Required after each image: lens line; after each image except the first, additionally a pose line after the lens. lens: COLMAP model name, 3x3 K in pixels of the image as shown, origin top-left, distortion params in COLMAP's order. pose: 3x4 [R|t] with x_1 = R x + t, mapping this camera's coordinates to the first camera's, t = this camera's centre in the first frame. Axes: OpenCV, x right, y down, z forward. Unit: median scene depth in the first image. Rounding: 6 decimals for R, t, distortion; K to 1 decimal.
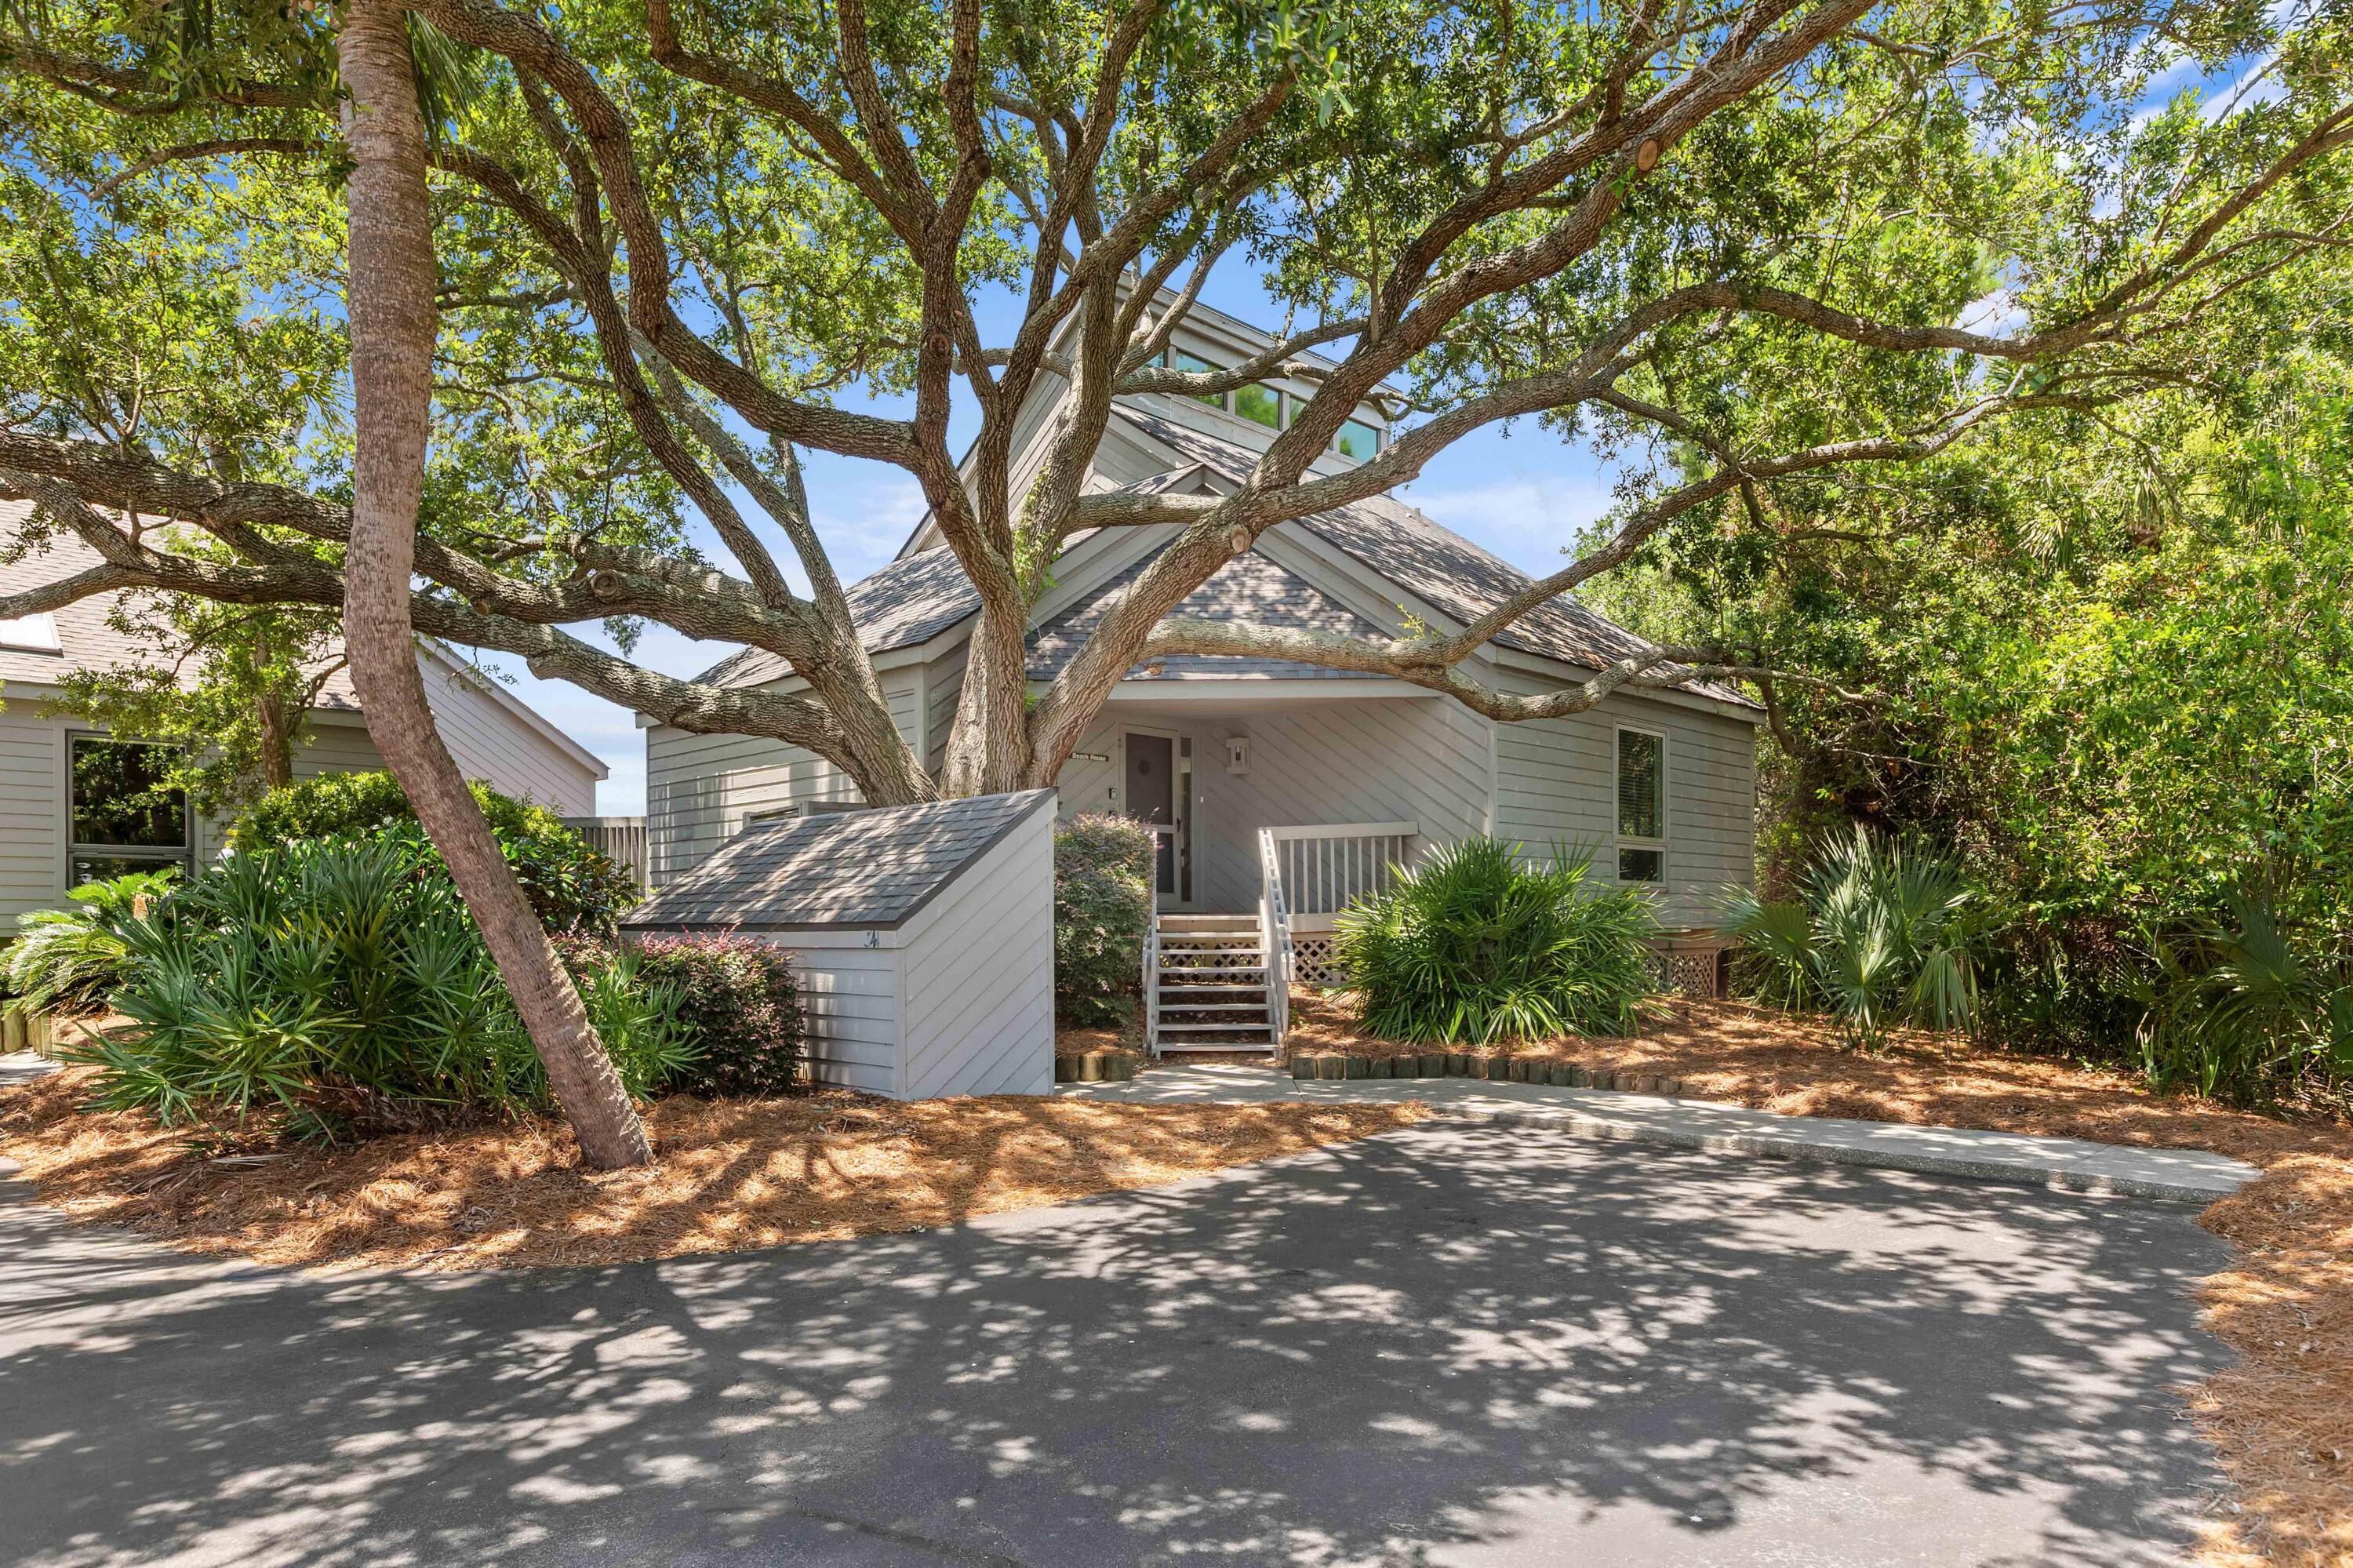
lens RADIAL K [[1362.9, 0, 1187.6], [0, 1362.9, 780.5], [0, 0, 1]] dist [-0.005101, 0.000717]
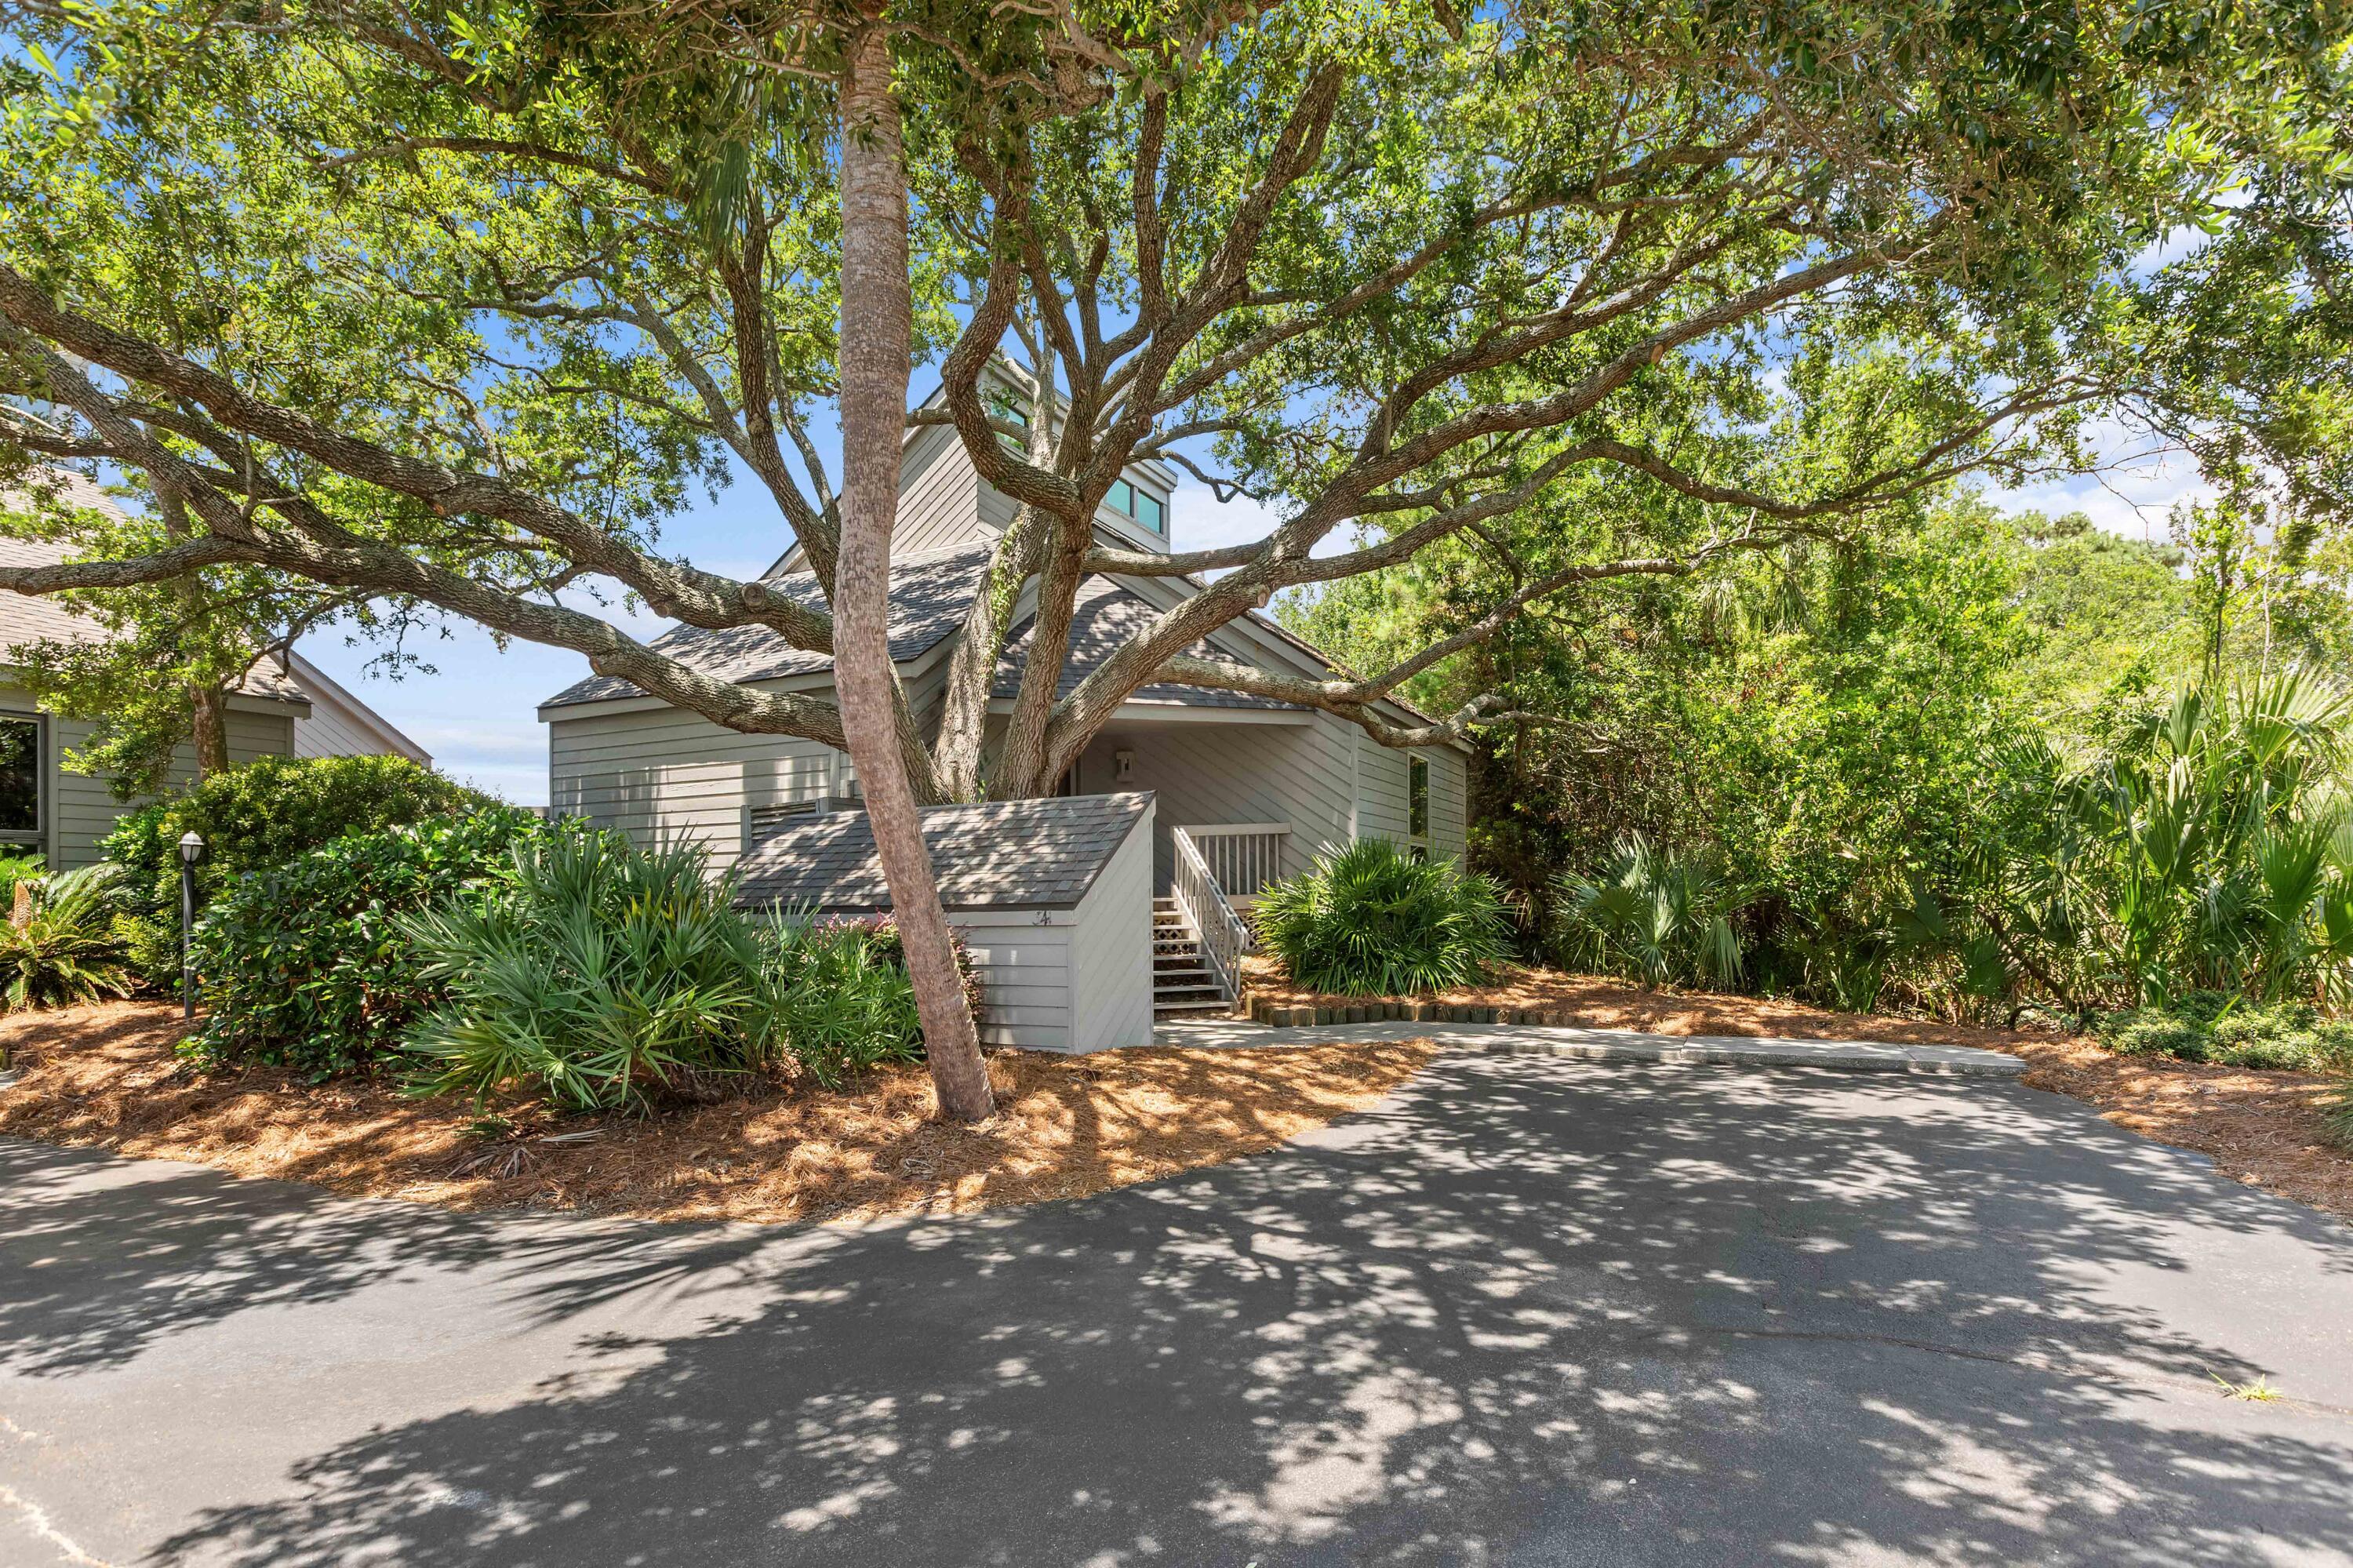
lens RADIAL K [[1148.0, 0, 1174.7], [0, 1148.0, 770.7], [0, 0, 1]] dist [-0.001653, -0.002558]
pose [[0.951051, 0.029121, 0.307660, -0.683132], [-0.024864, 0.999533, -0.017748, 0.007399], [-0.308033, 0.009230, 0.951331, 0.039478]]
